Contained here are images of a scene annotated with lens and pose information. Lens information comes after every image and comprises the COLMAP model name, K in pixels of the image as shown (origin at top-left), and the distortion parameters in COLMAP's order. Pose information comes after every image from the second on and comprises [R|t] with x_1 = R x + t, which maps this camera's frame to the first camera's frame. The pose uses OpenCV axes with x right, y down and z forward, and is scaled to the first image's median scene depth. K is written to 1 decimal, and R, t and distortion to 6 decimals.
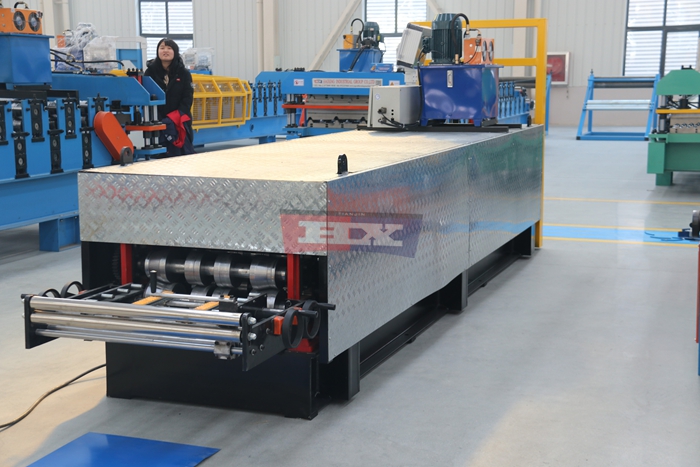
lens RADIAL K [[1076.2, 0, 348.5], [0, 1076.2, 234.4], [0, 0, 1]] dist [0.210010, 0.000000]
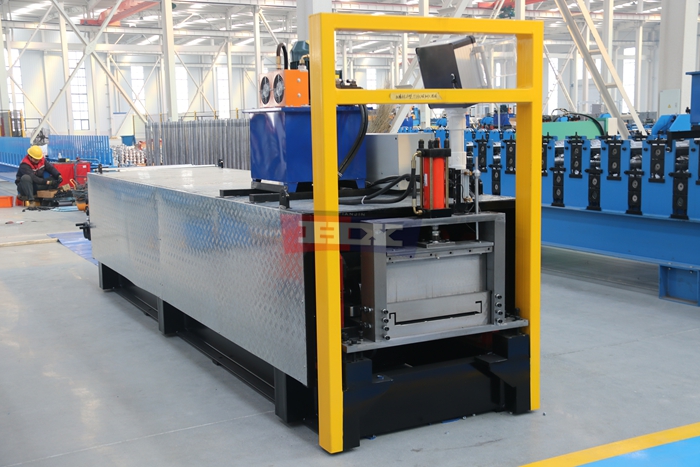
lens RADIAL K [[915.5, 0, 348.9], [0, 915.5, 236.0], [0, 0, 1]] dist [0.172675, 0.000000]
pose [[-0.677203, 0.121277, -0.725733, 0.765432], [-0.075240, 0.969739, 0.232261, -0.312581], [0.731939, 0.211892, -0.647585, 1.993882]]
